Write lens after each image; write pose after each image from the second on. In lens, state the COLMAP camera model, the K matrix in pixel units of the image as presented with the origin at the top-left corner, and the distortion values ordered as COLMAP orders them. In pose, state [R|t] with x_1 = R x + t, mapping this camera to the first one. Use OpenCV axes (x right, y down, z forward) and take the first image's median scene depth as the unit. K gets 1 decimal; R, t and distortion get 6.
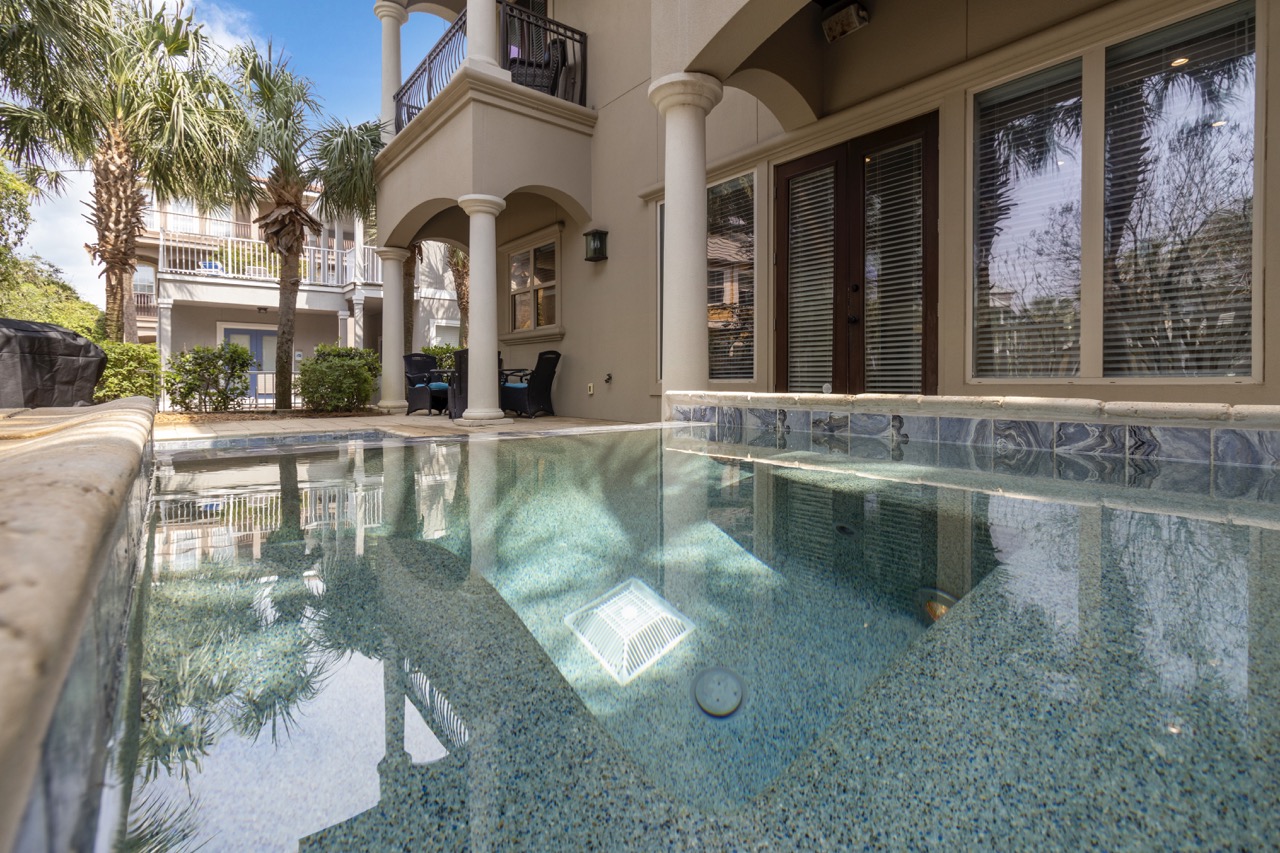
lens RADIAL K [[608.0, 0, 639.2], [0, 608.0, 390.8], [0, 0, 1]] dist [0.000509, -0.000044]
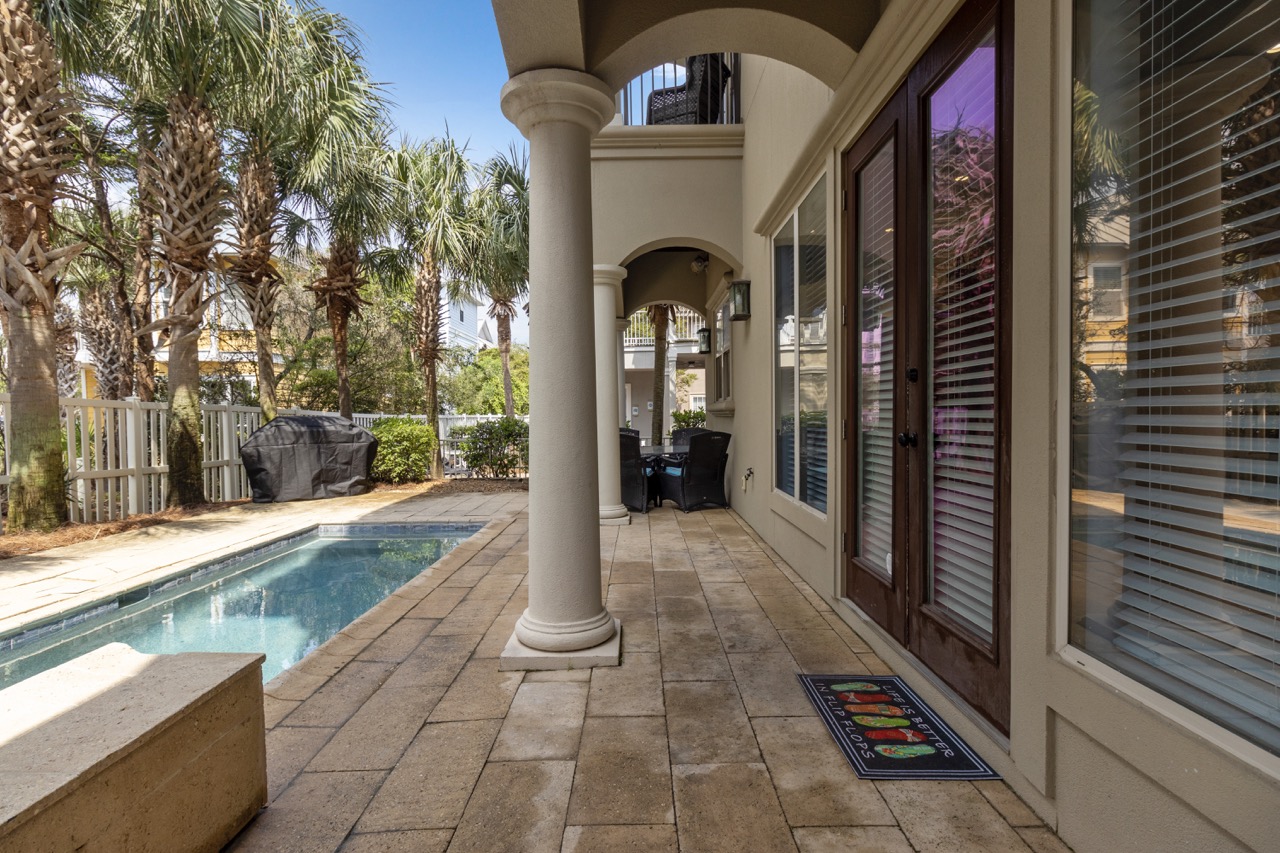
lens RADIAL K [[618.1, 0, 640.0], [0, 618.1, 426.5], [0, 0, 1]] dist [0.001252, -0.000037]
pose [[0.770177, 0.005293, -0.637809, 0.309421], [0.002186, 0.999938, 0.010937, -0.081382], [0.637827, -0.009817, 0.770117, 0.290544]]
